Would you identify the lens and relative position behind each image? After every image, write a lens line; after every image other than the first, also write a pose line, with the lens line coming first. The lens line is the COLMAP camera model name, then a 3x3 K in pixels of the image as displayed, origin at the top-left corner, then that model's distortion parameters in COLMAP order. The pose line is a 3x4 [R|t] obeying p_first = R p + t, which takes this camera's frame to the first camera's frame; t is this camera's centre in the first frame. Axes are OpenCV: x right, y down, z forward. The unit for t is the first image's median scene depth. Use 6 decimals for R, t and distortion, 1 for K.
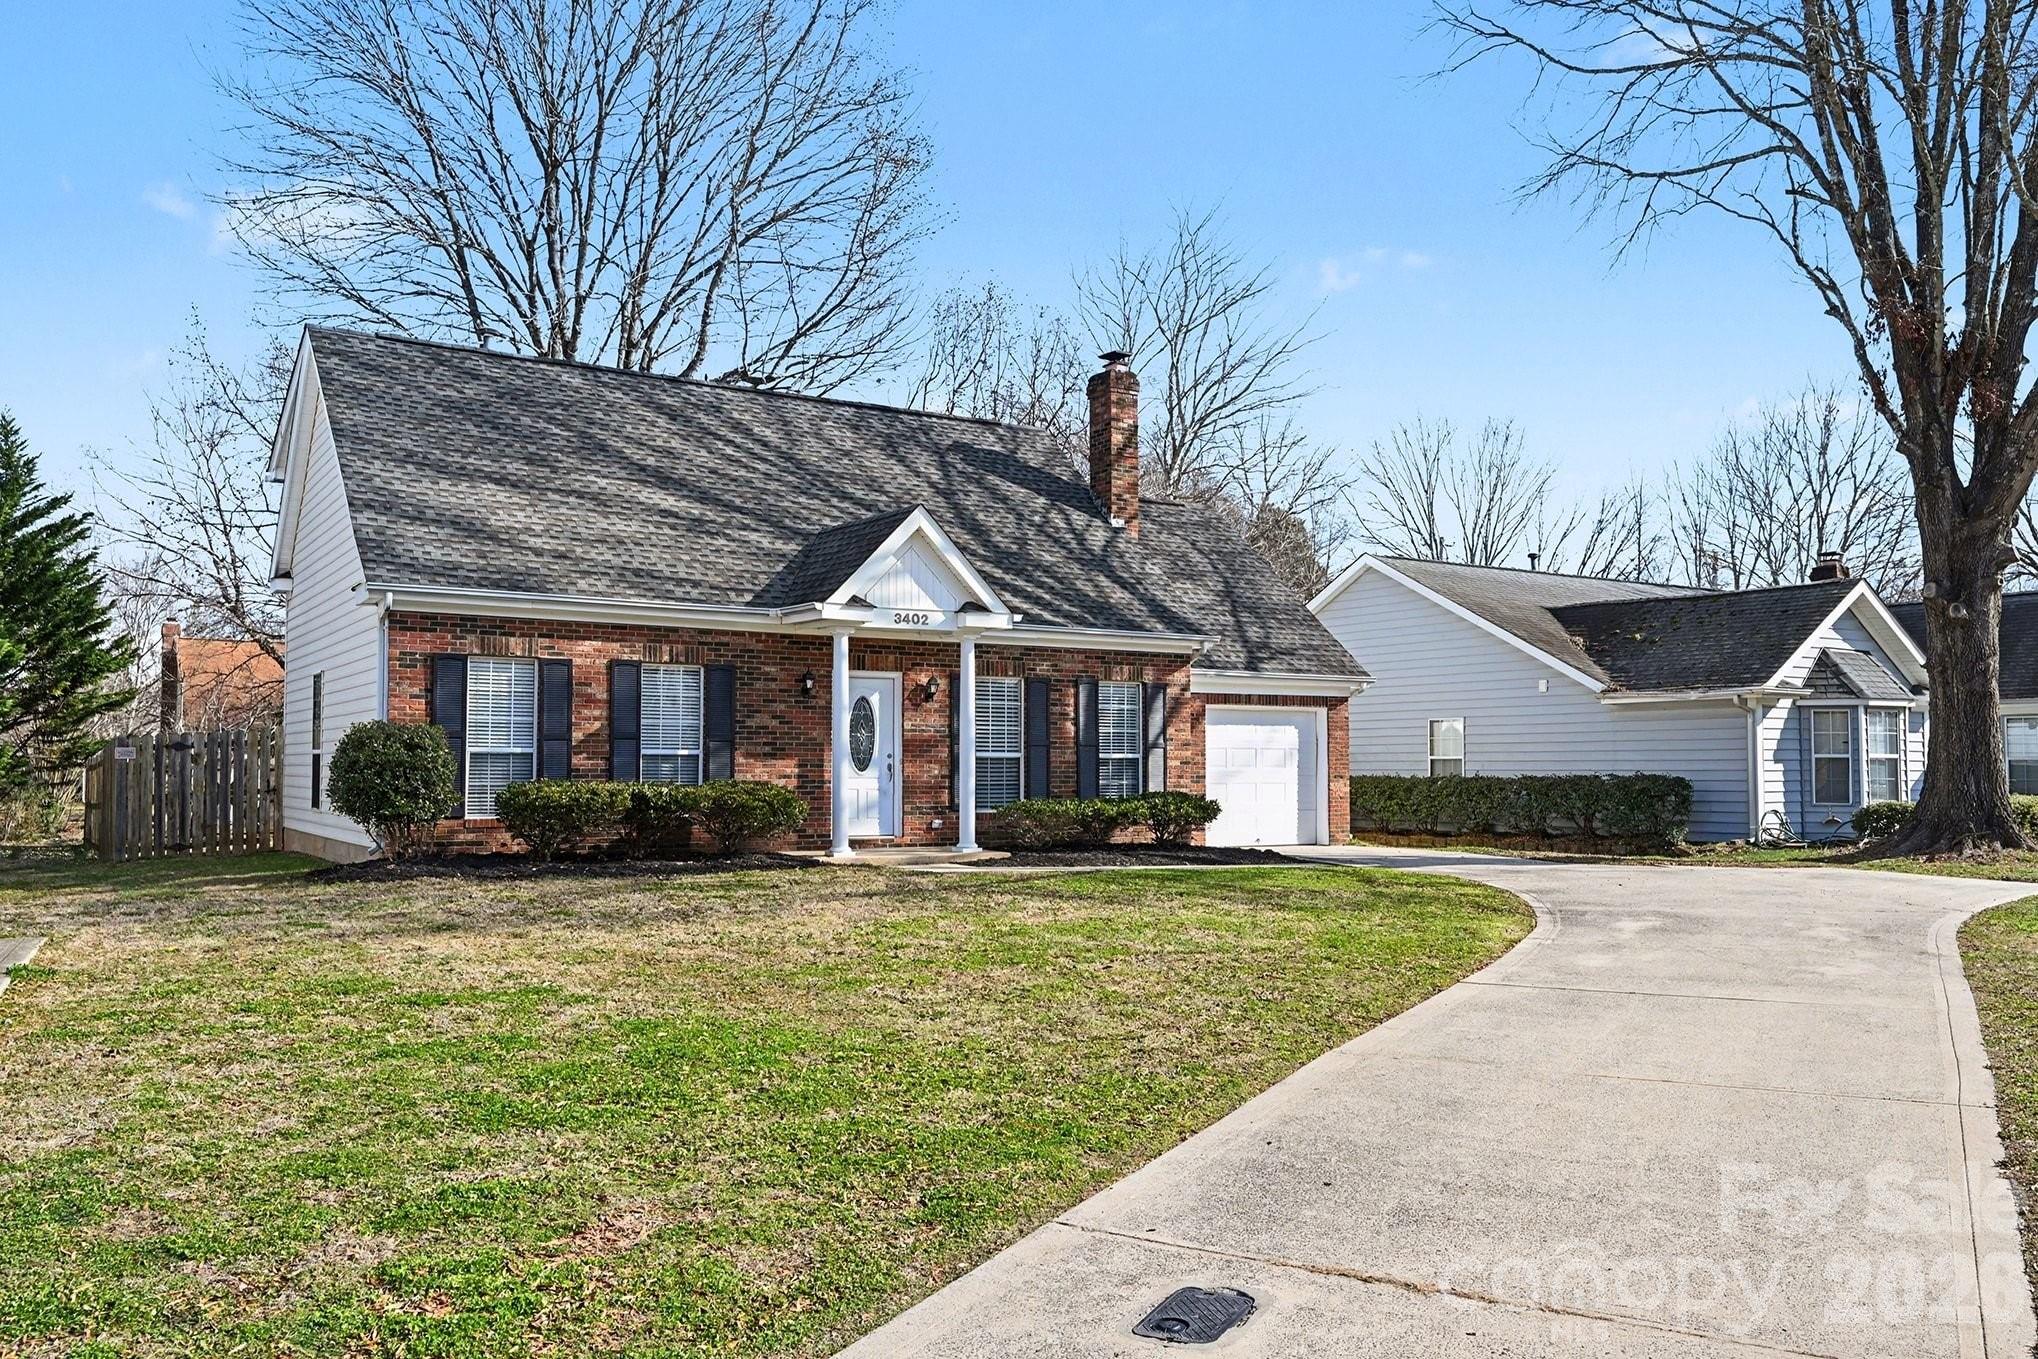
lens RADIAL K [[1645.2, 0, 1019.0], [0, 1645.2, 679.5], [0, 0, 1]] dist [-0.026177, 0.003338]
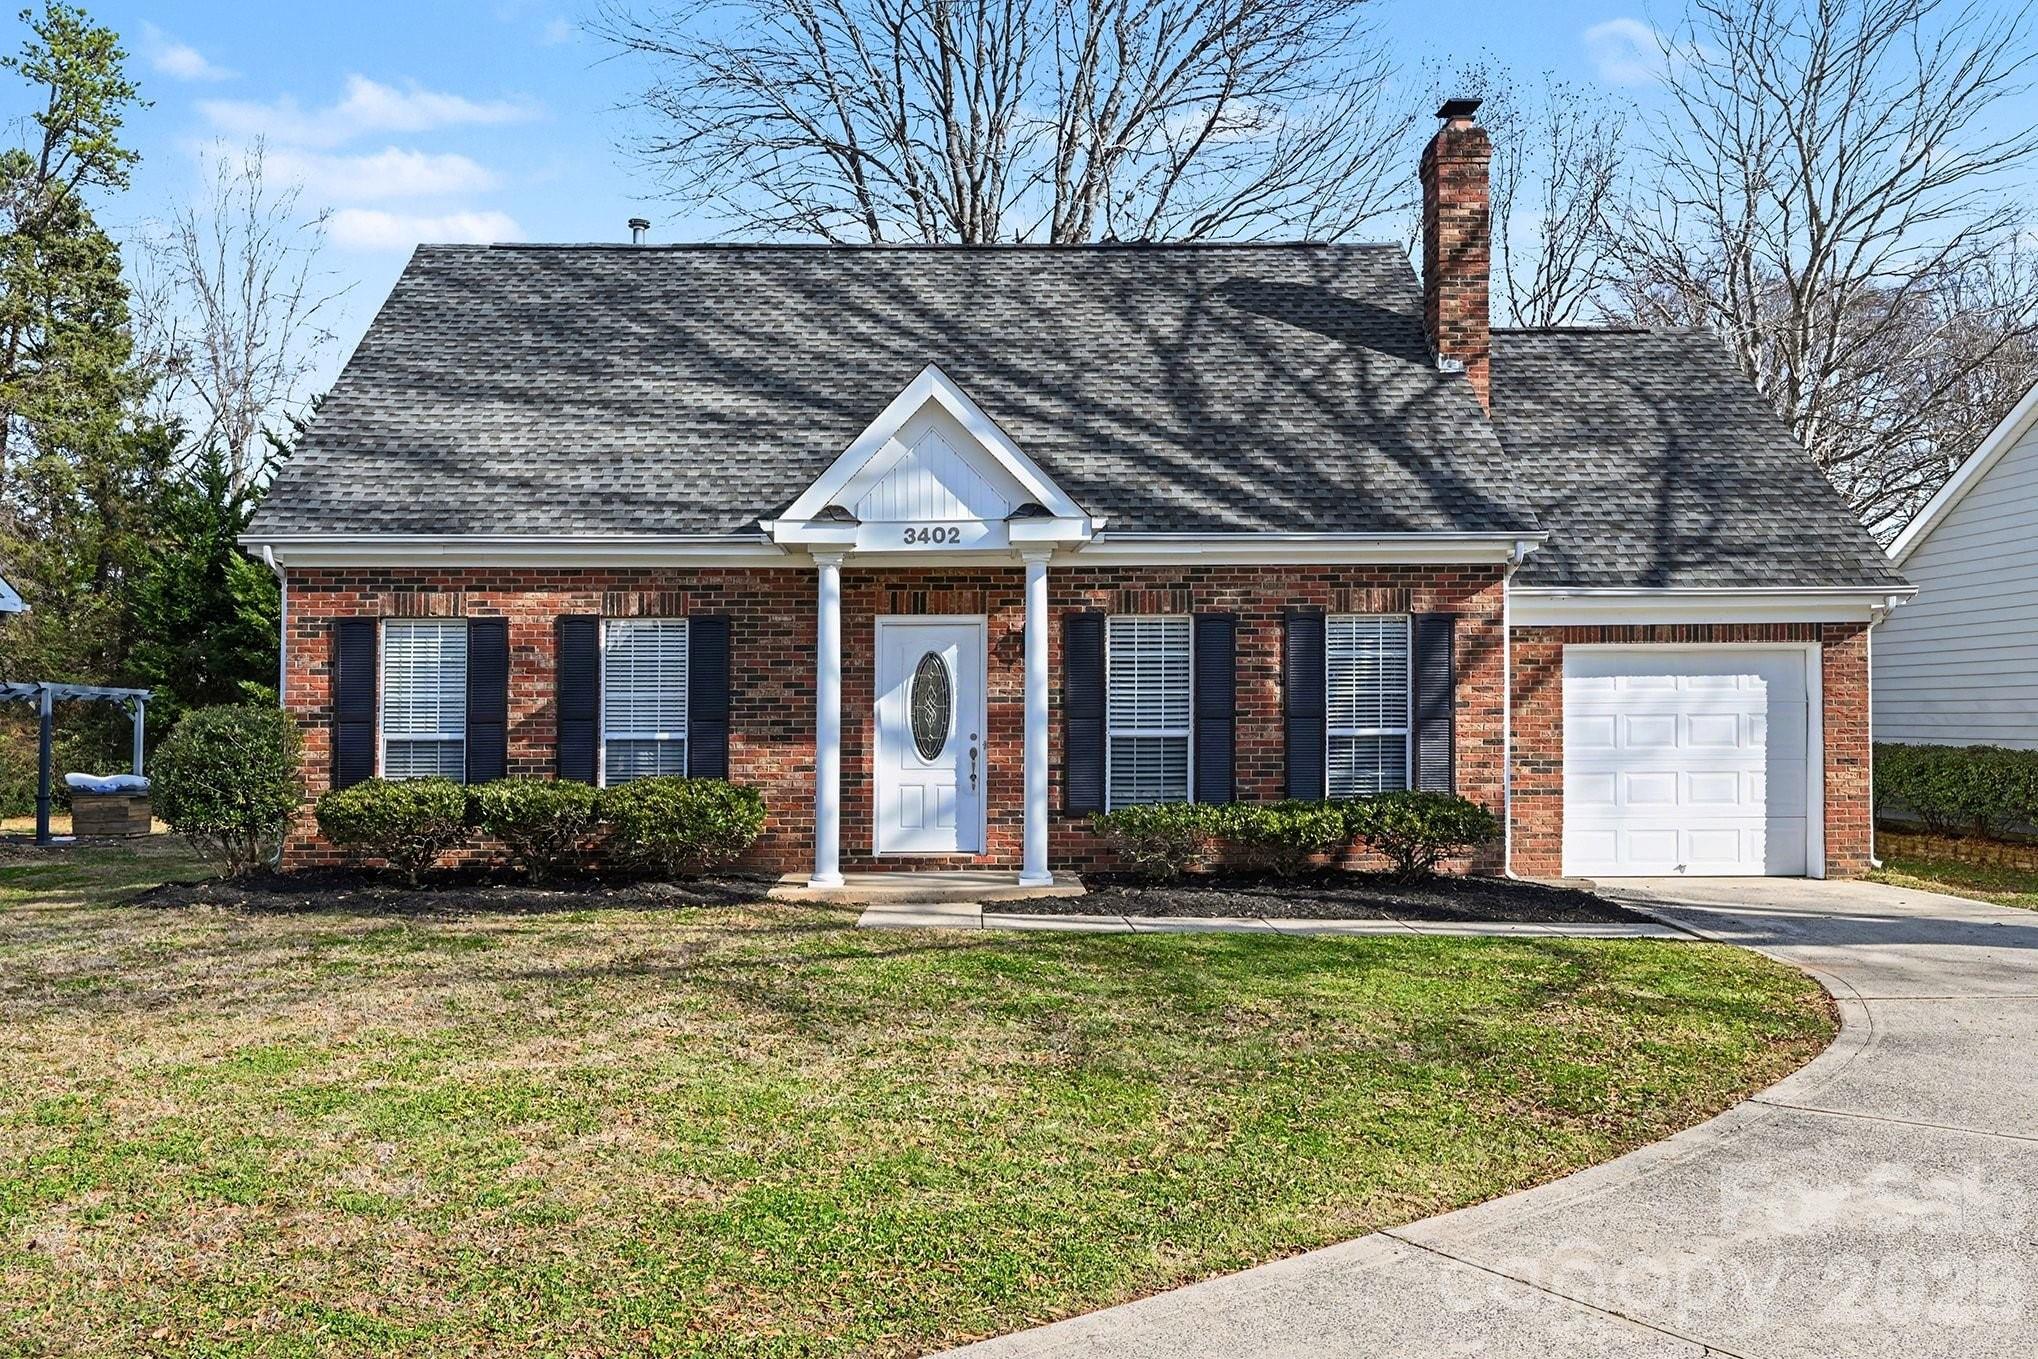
lens RADIAL K [[1645.2, 0, 1019.0], [0, 1645.2, 679.5], [0, 0, 1]] dist [-0.026177, 0.003338]
pose [[0.846131, -0.019704, -0.532611, 0.303816], [0.038084, 0.998997, 0.023544, 0.006980], [0.531612, -0.040205, 0.846033, 0.428126]]
